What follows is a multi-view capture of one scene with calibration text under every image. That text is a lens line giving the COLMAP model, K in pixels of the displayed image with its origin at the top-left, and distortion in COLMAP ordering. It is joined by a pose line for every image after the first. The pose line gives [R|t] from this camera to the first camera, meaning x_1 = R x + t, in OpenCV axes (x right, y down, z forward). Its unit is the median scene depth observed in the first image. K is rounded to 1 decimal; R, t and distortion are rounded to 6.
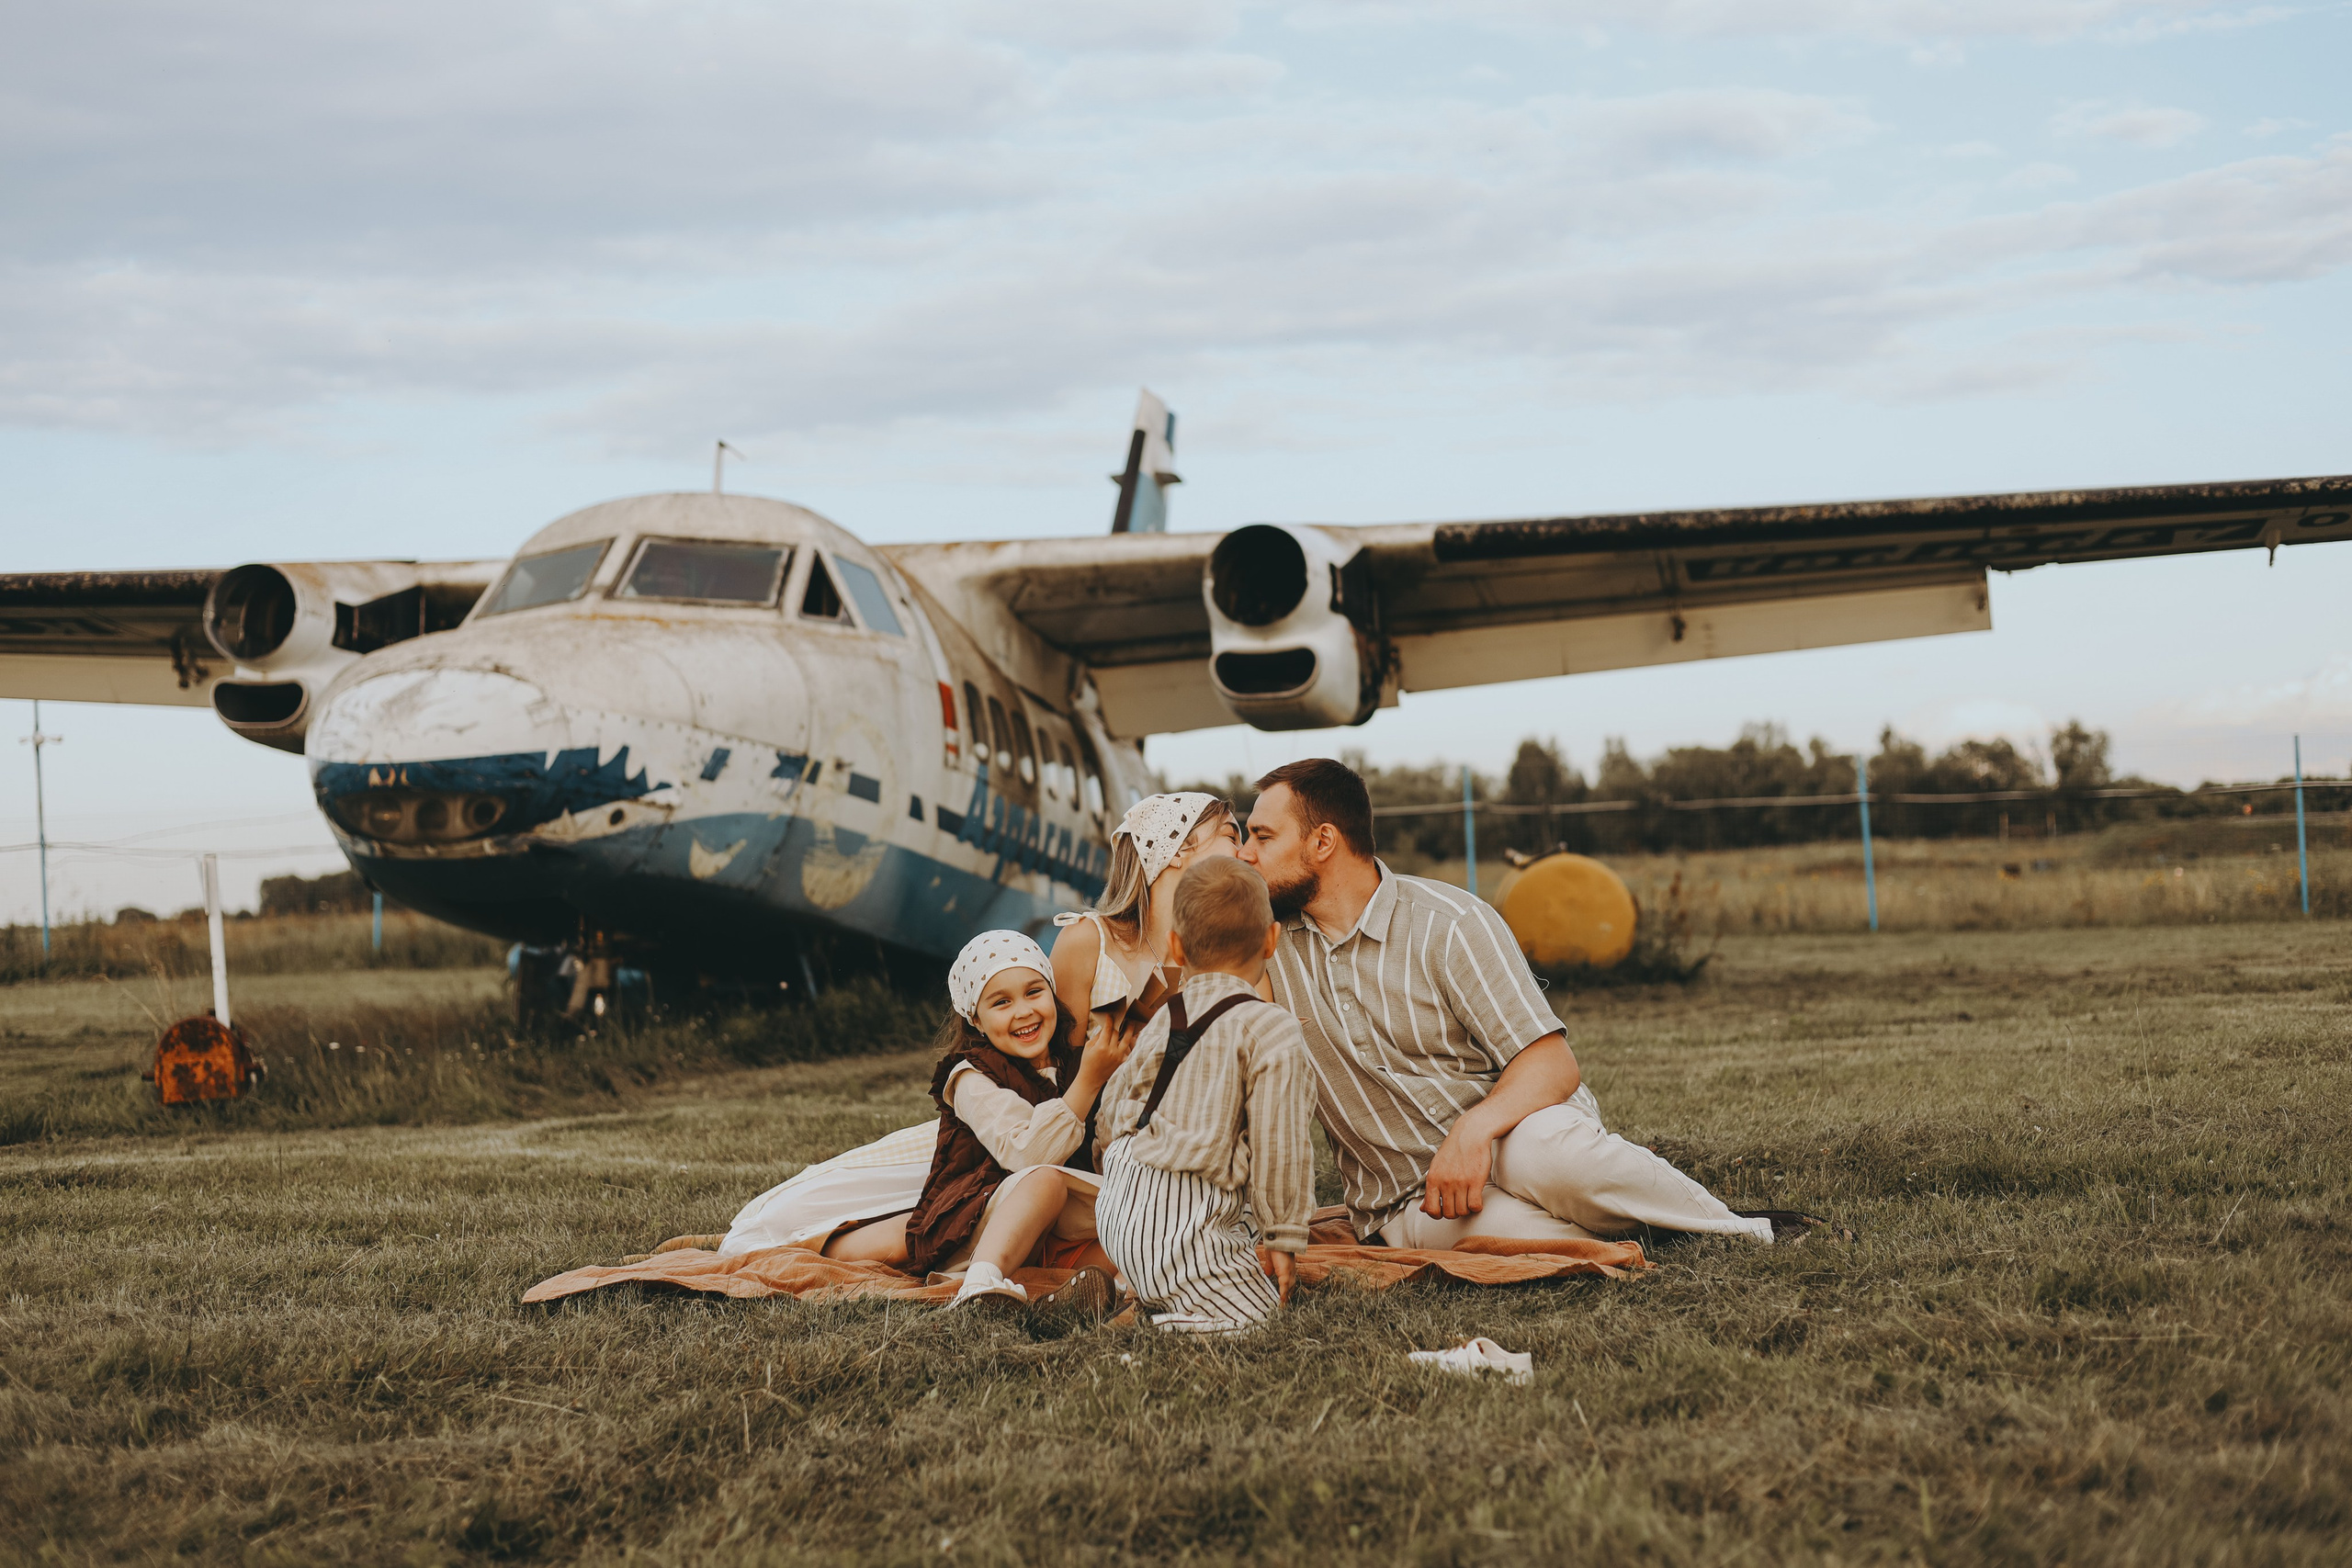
lens RADIAL K [[3288.5, 0, 1176.0], [0, 3288.5, 784.0], [0, 0, 1]] dist [0.045889, -0.202243]
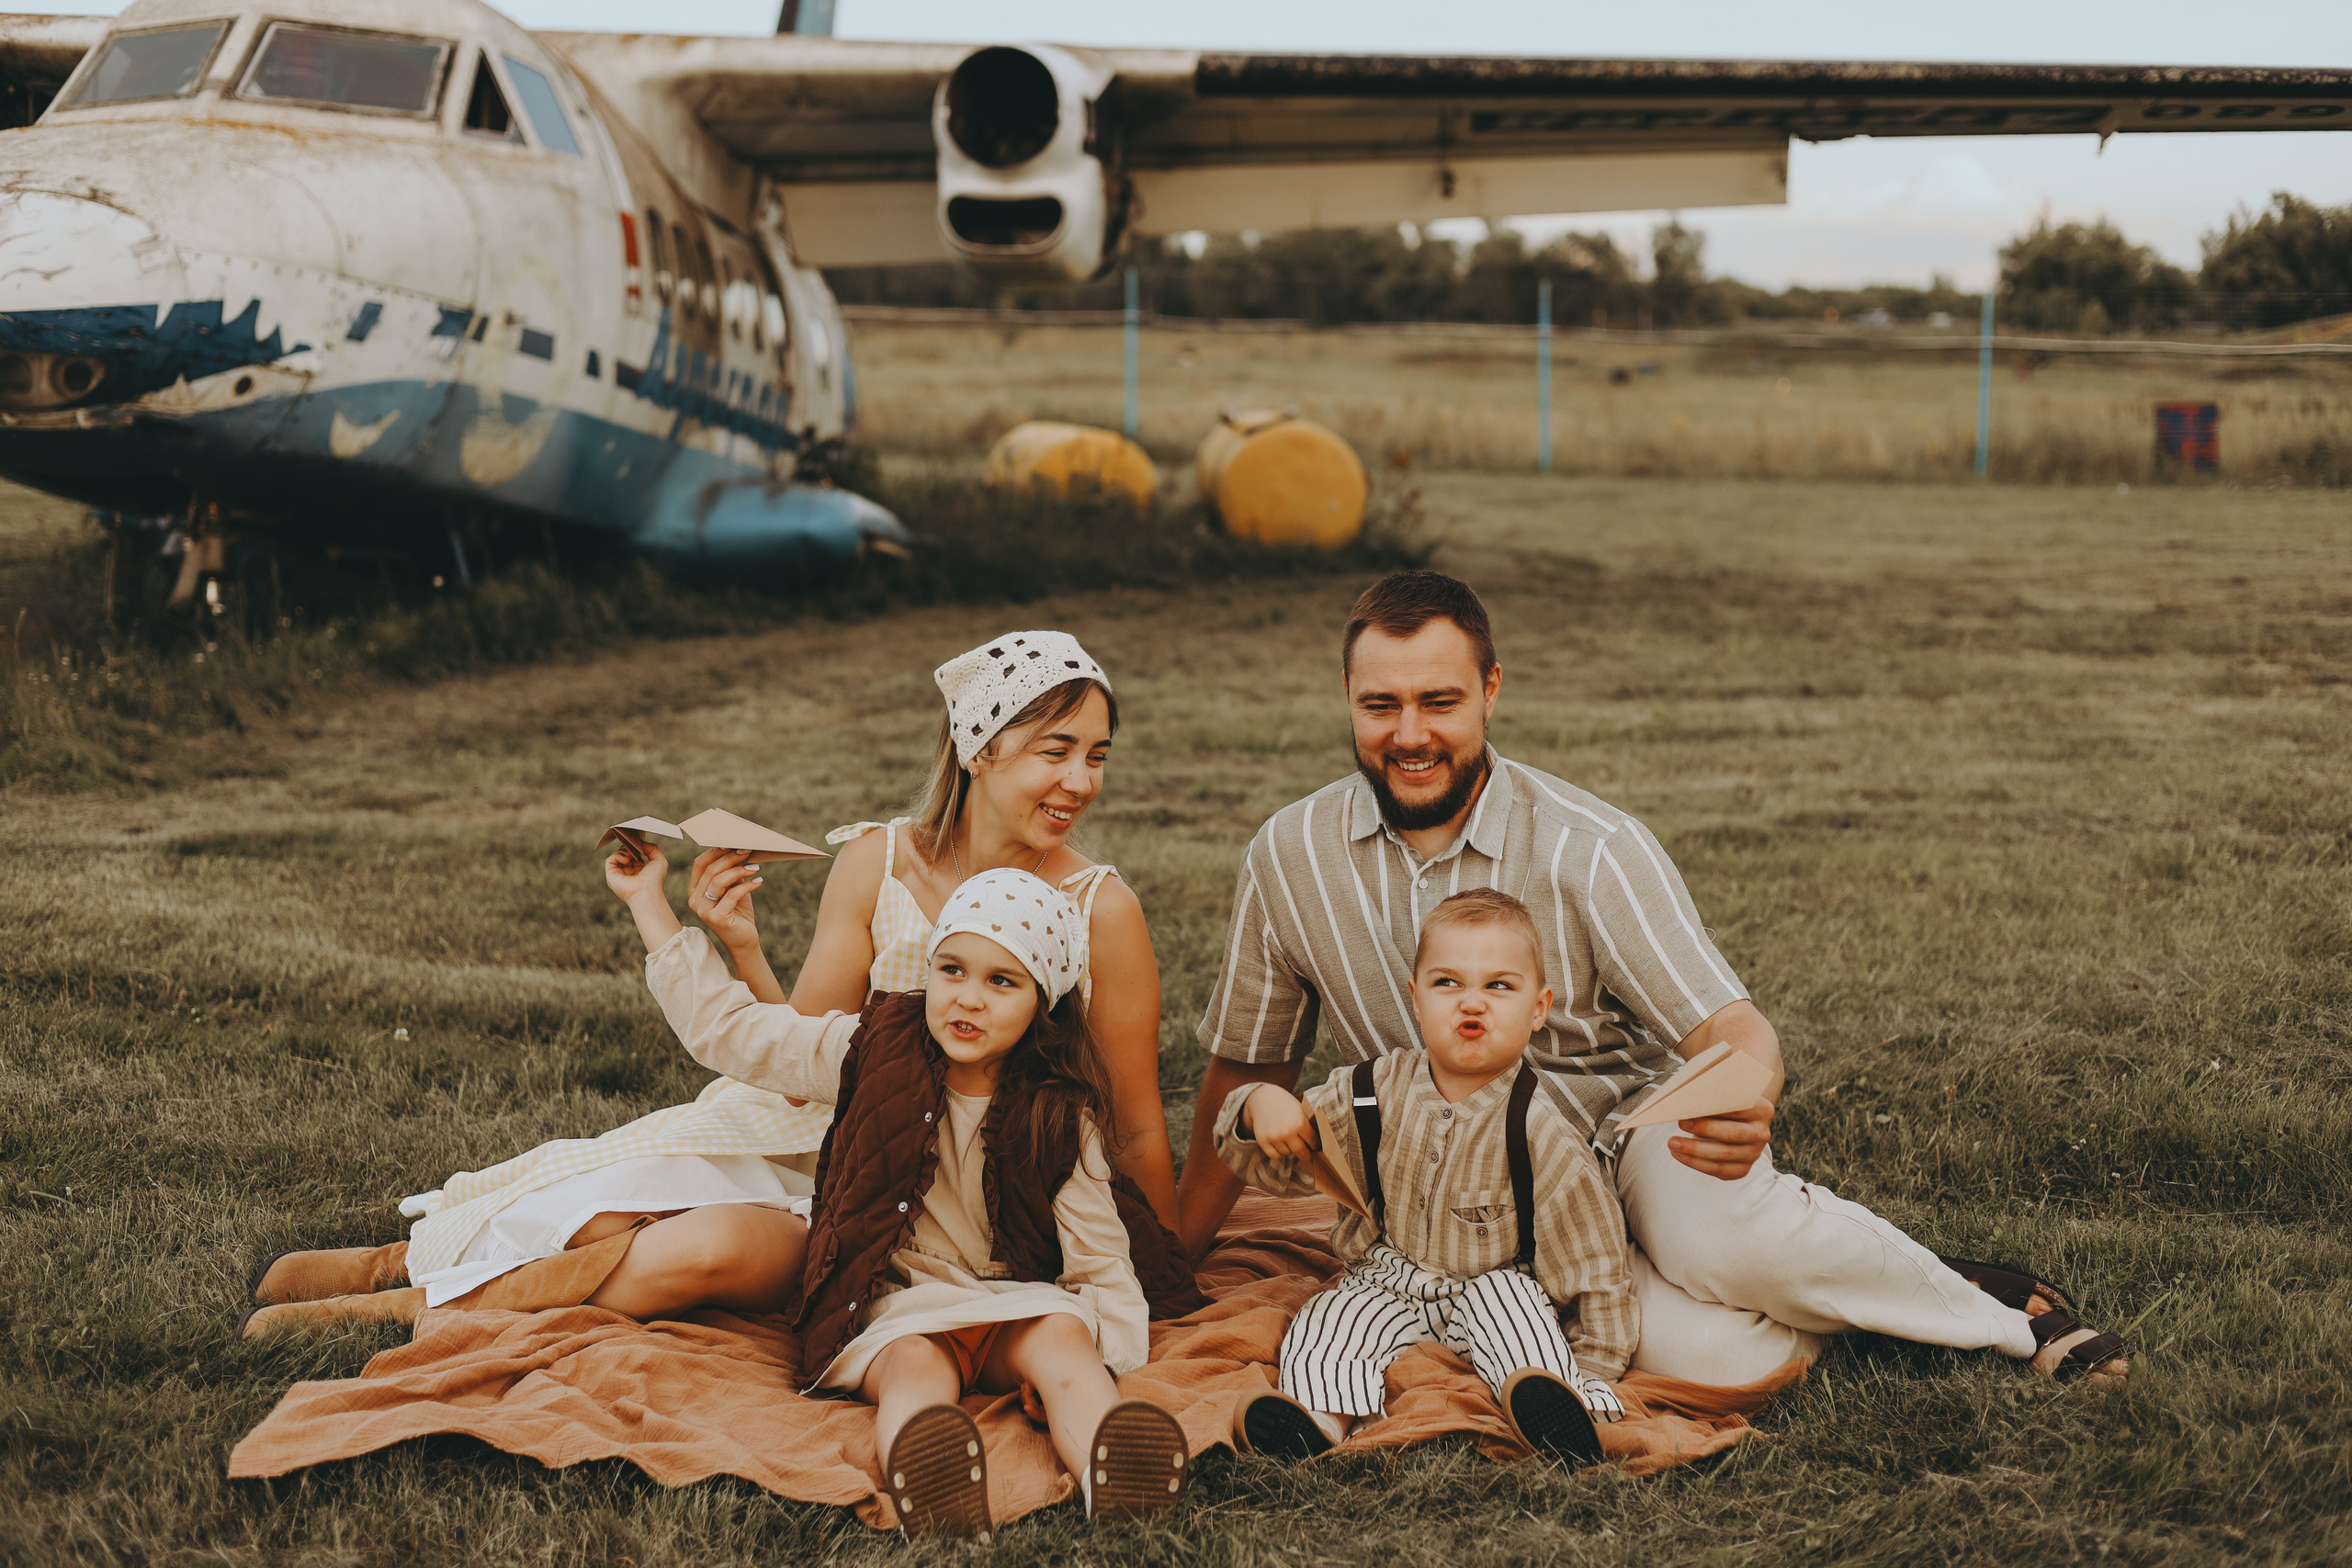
lens RADIAL K [[3288.5, 0, 1176.0], [0, 3288.5, 784.0], [0, 0, 1]] dist [0.045889, -0.202243]
pose [[0.990793, 0.035902, 0.130535, -0.041478], [-0.056947, 0.985269, 0.161251, -0.035504], [-0.122823, -0.167200, 0.978243, 0.146390]]
